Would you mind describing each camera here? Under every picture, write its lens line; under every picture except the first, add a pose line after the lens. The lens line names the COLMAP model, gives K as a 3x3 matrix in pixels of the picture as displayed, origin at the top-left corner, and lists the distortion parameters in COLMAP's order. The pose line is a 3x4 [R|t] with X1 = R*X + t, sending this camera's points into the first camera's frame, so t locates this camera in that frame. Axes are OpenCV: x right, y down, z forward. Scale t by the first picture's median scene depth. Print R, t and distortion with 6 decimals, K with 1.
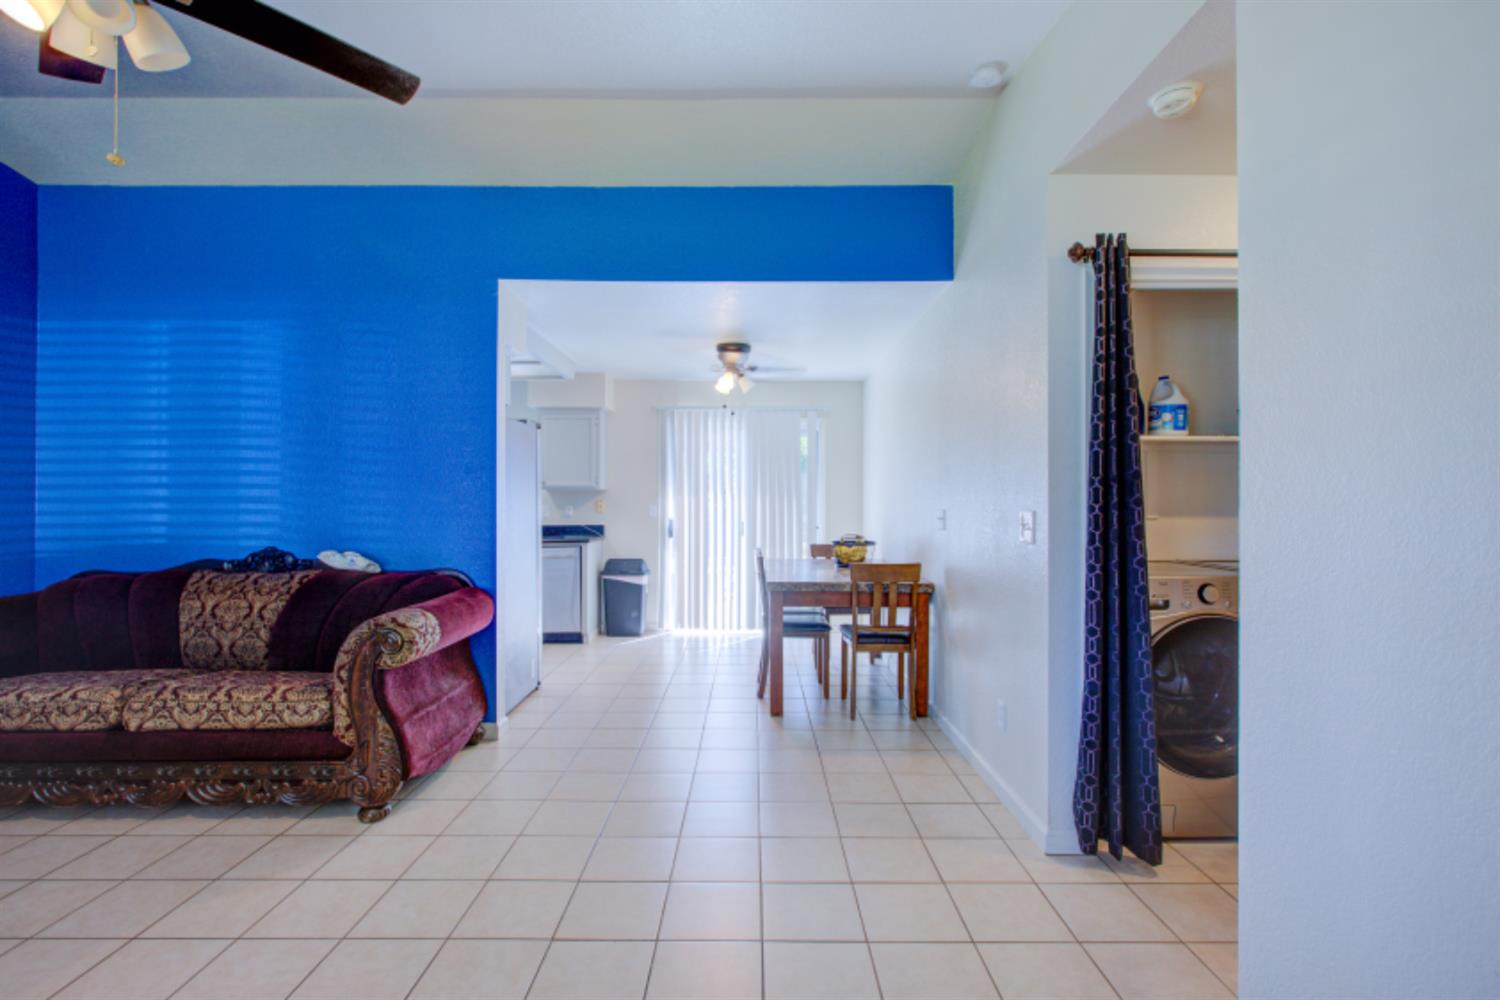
lens RADIAL K [[685.1, 0, 750.0], [0, 685.1, 500.0], [0, 0, 1]] dist [-0.003207, 0.000062]
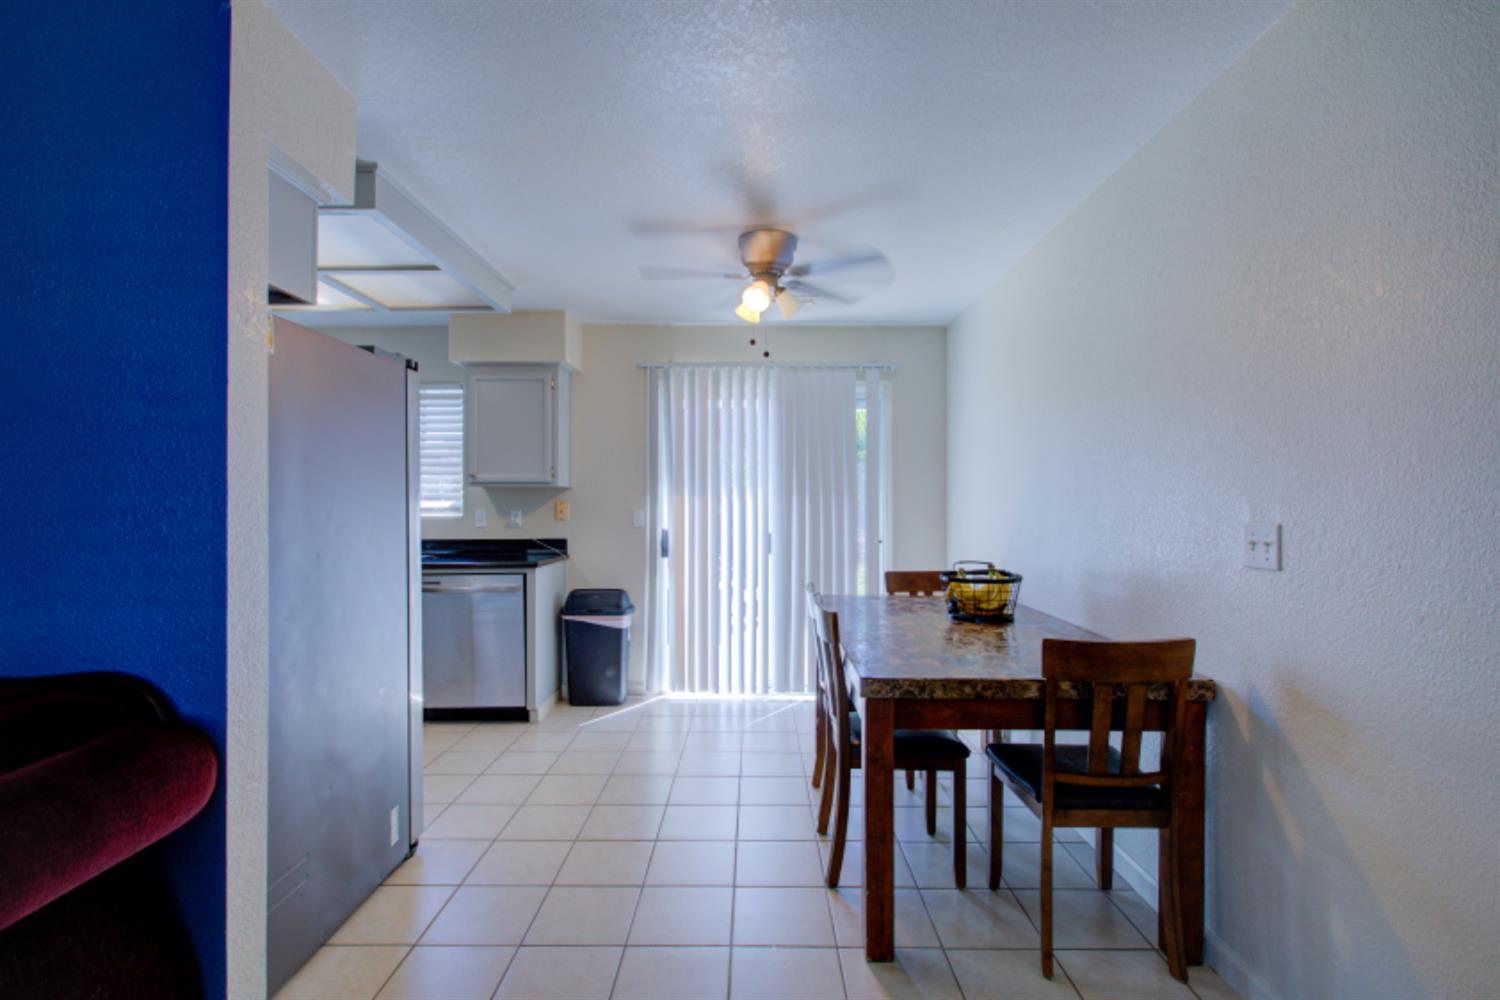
lens RADIAL K [[685.1, 0, 750.0], [0, 685.1, 500.0], [0, 0, 1]] dist [-0.003207, 0.000062]
pose [[0.999995, -0.002035, -0.002556, -0.037946], [0.002034, 0.999998, -0.000237, -0.001553], [0.002557, 0.000232, 0.999997, 0.411768]]
